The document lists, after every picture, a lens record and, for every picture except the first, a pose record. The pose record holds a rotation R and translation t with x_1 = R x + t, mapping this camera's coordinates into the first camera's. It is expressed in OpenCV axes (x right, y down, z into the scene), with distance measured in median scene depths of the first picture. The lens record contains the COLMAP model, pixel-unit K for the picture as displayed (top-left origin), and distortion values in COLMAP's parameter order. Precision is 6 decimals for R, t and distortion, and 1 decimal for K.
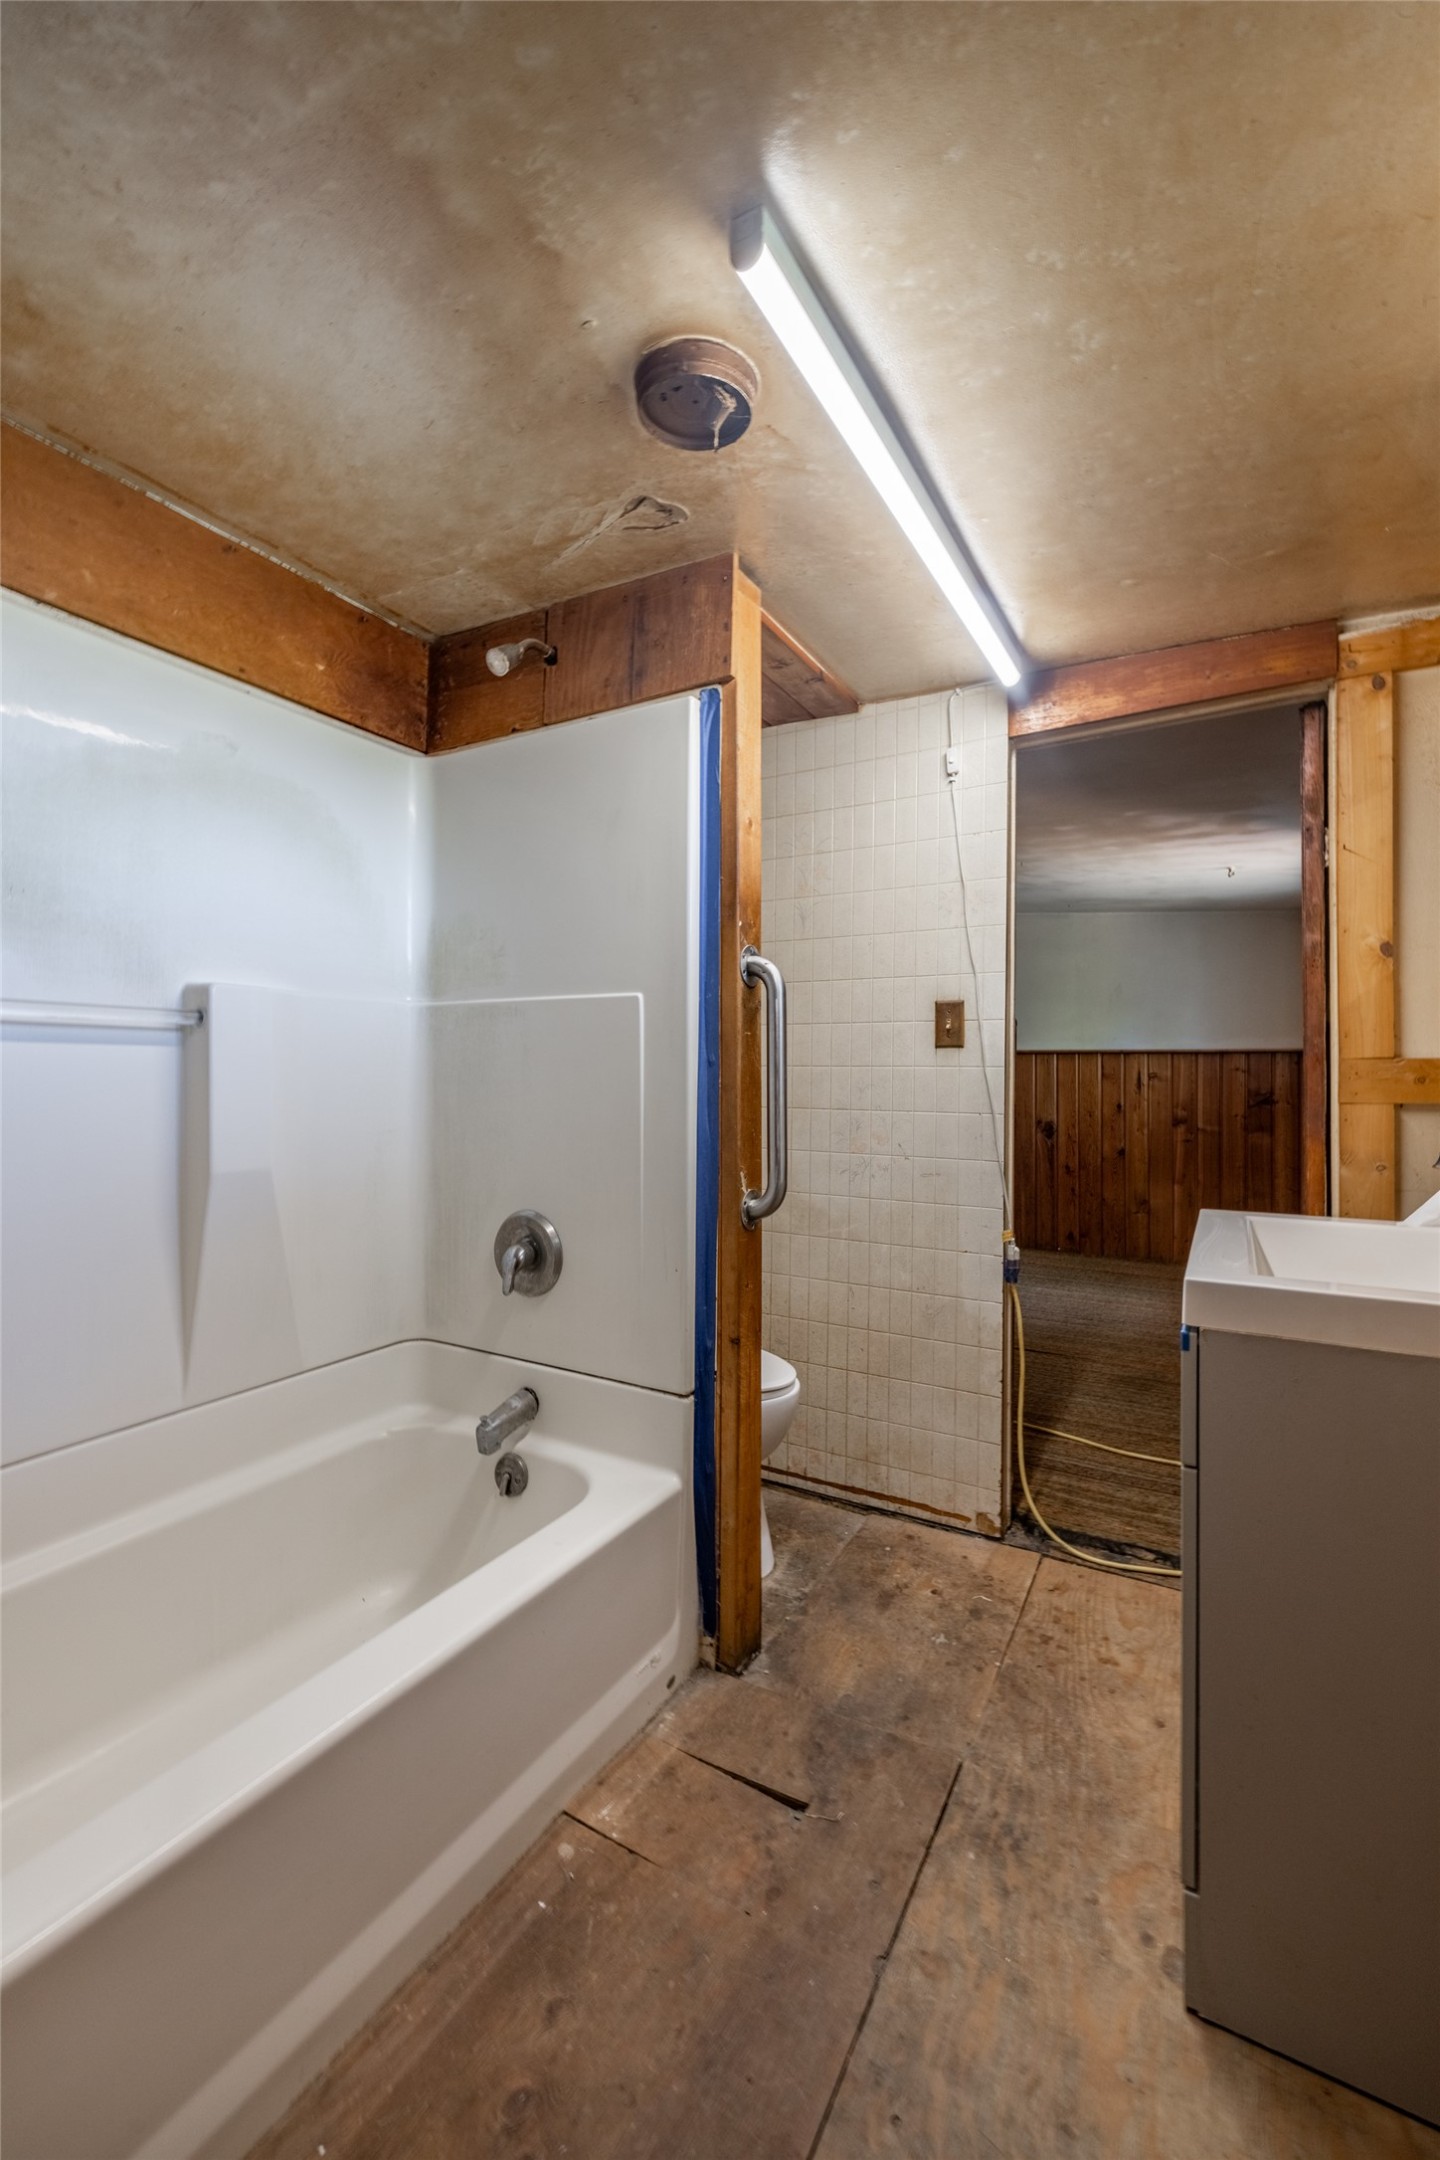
lens RADIAL K [[905.2, 0, 714.1], [0, 905.2, 1076.0], [0, 0, 1]] dist [-0.000376, 0.000697]
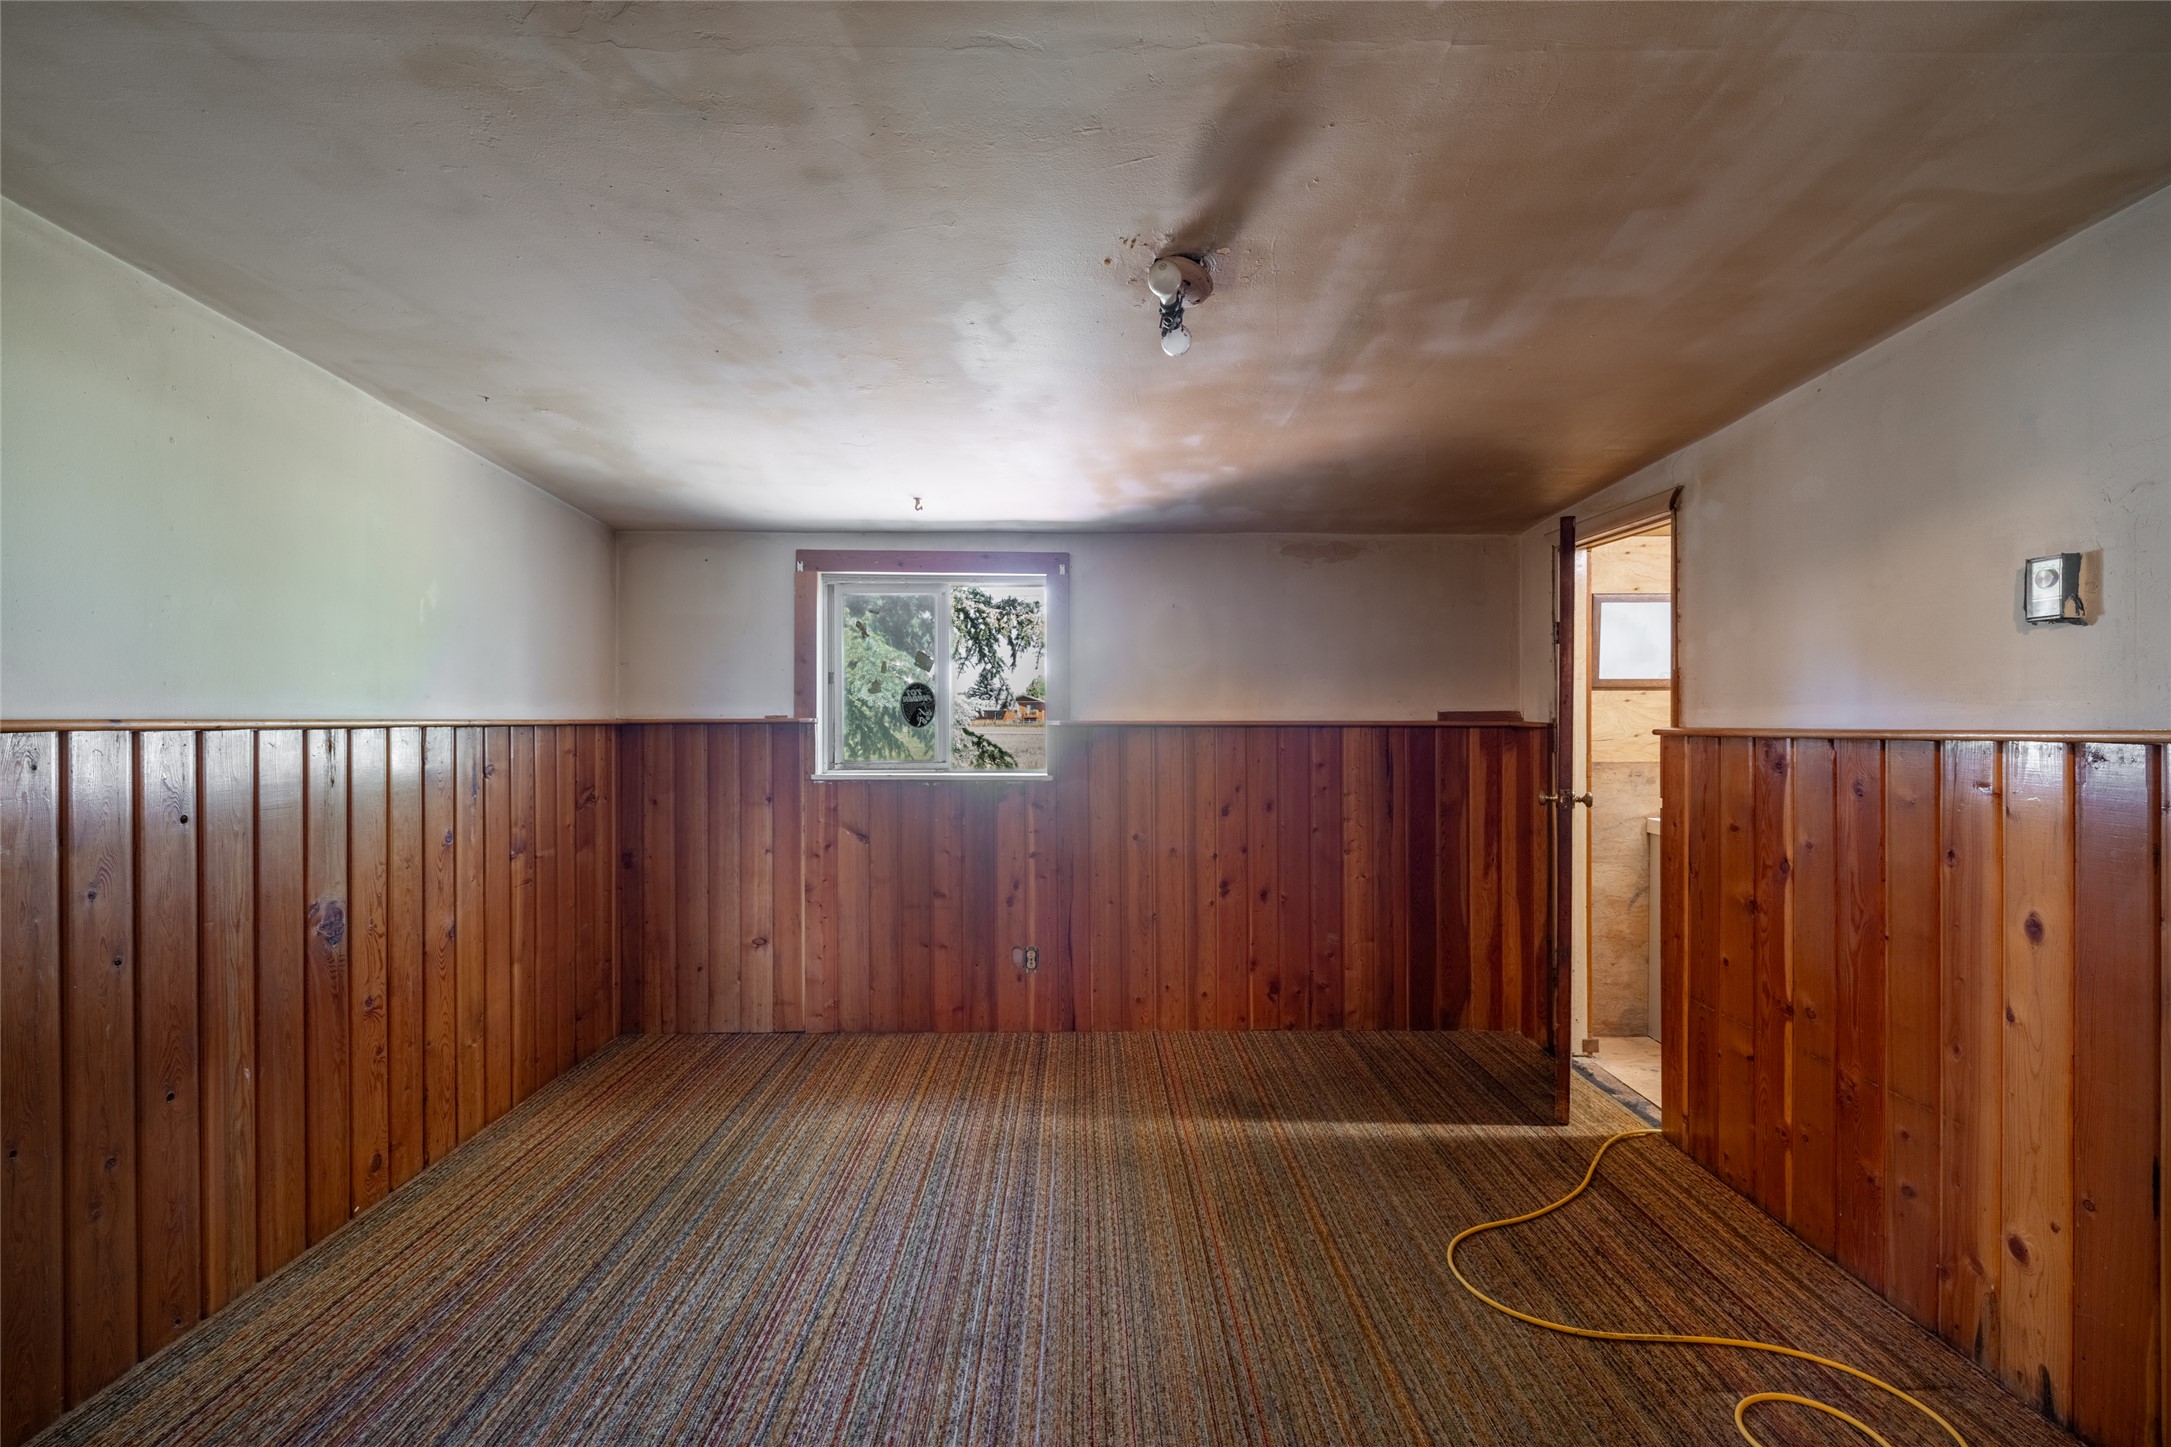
lens RADIAL K [[909.8, 0, 1084.5], [0, 909.8, 715.4], [0, 0, 1]] dist [-0.000376, 0.000697]
pose [[-0.499651, -0.003847, 0.866218, -0.292580], [-0.001010, 0.999992, 0.003859, -0.069486], [-0.866226, 0.001053, -0.499651, 2.043050]]
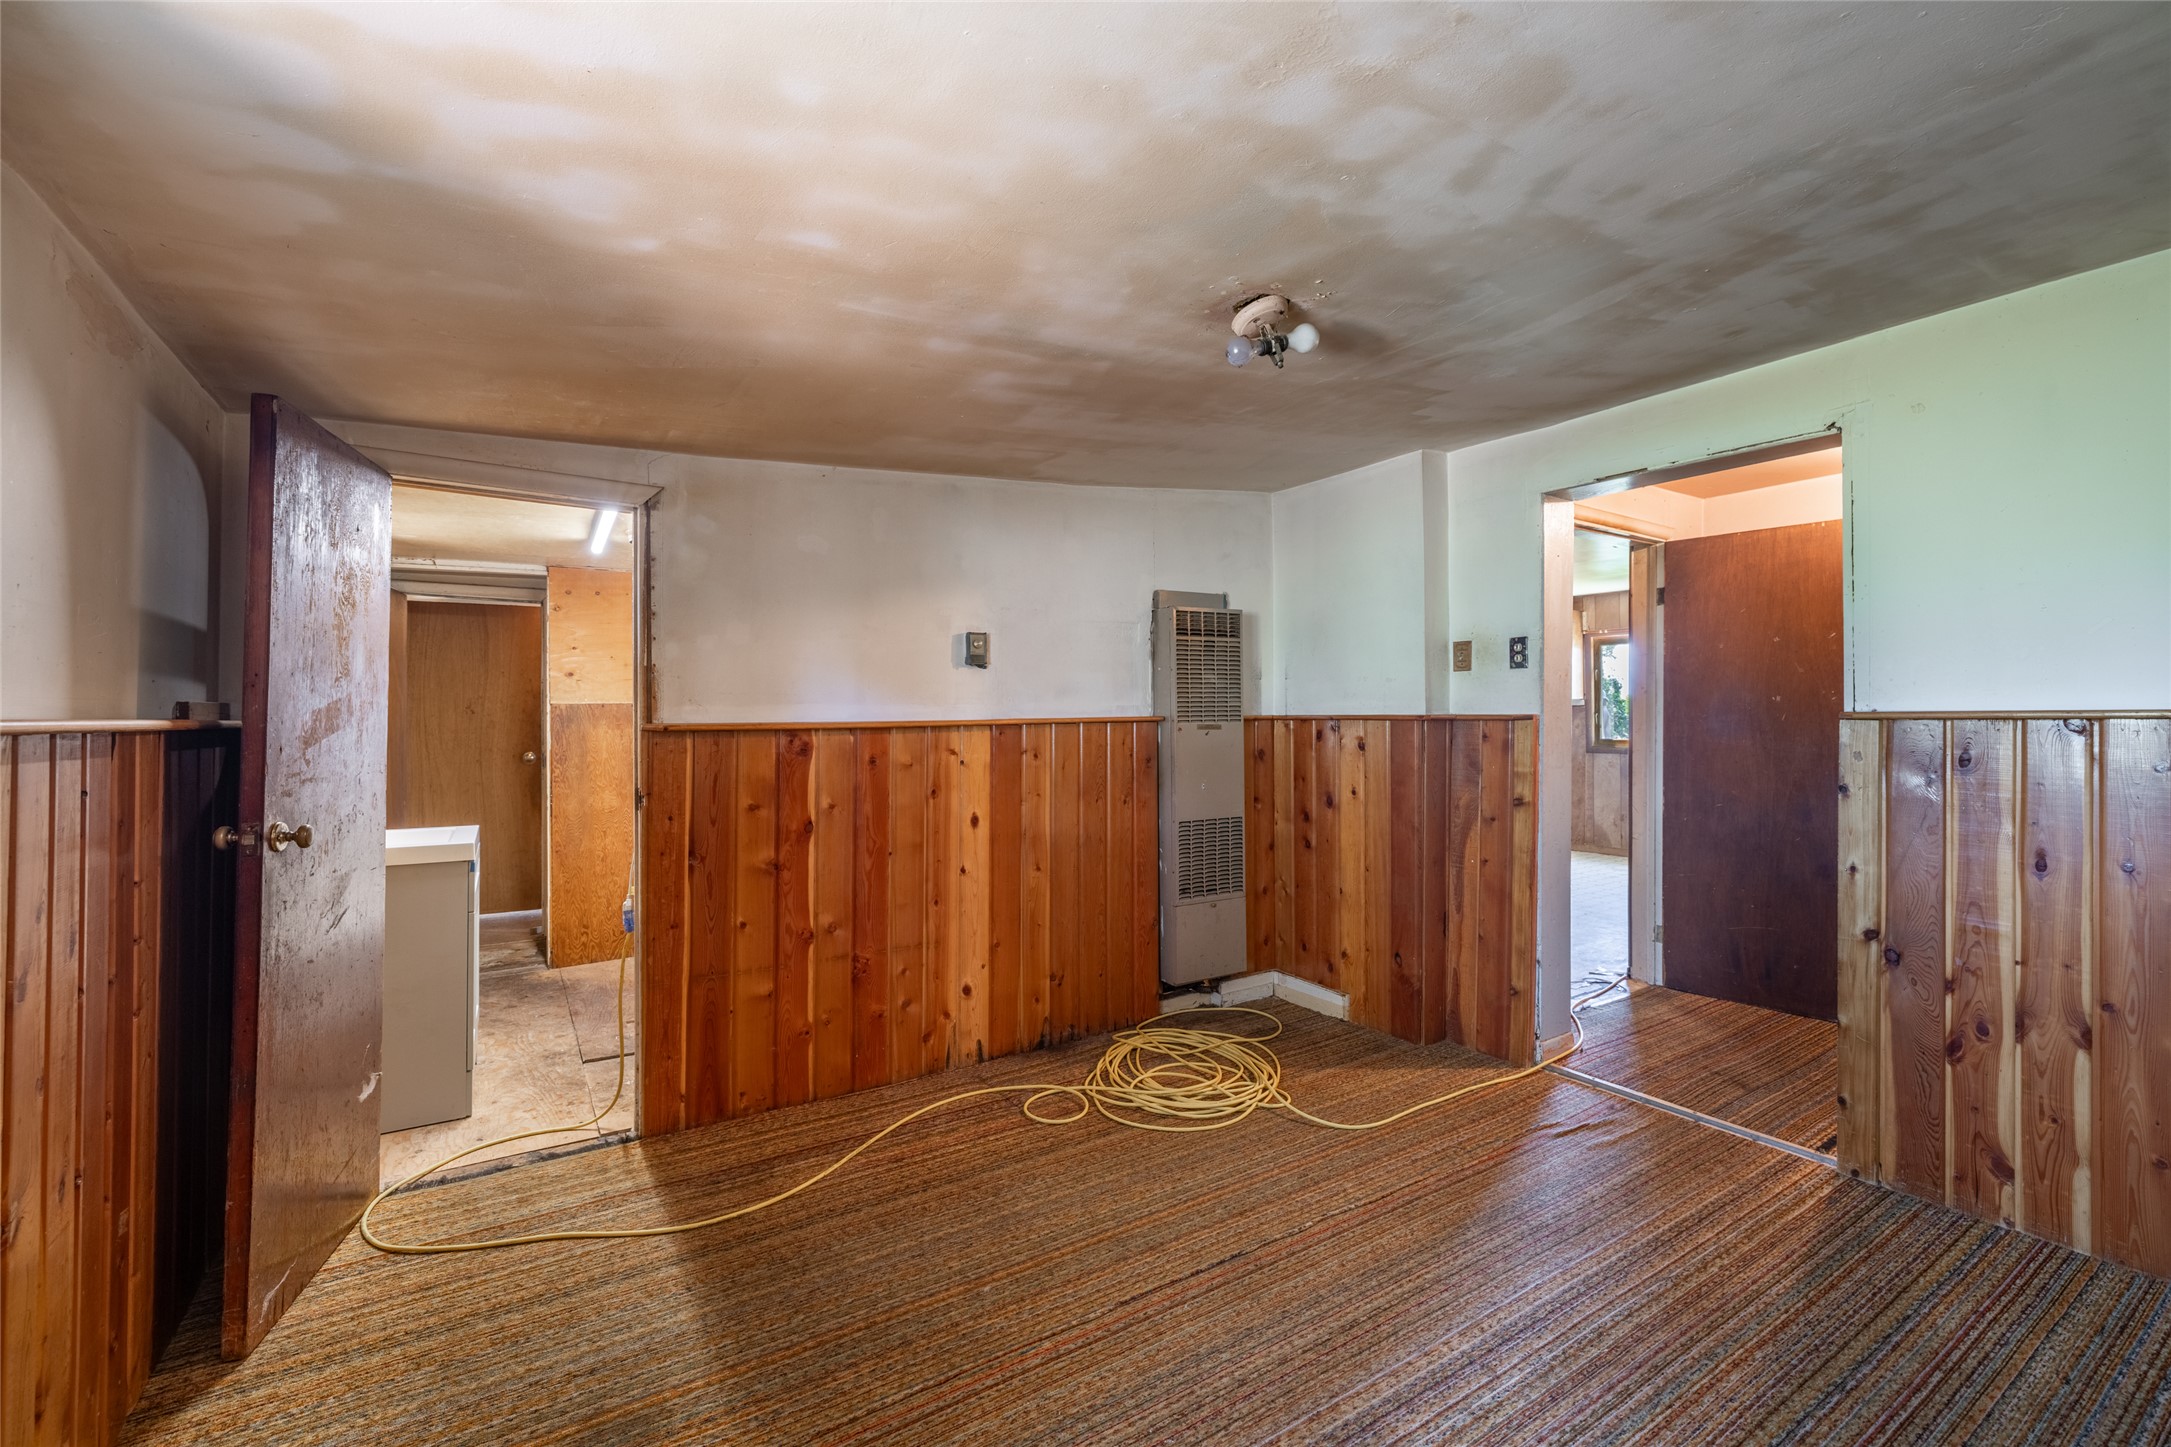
lens RADIAL K [[909.8, 0, 1085.6], [0, 909.8, 714.2], [0, 0, 1]] dist [-0.000376, 0.000697]
pose [[-0.464171, -0.006582, -0.885721, 1.004262], [0.000483, 0.999970, -0.007685, -0.054799], [0.885745, -0.003995, -0.464154, 1.861047]]
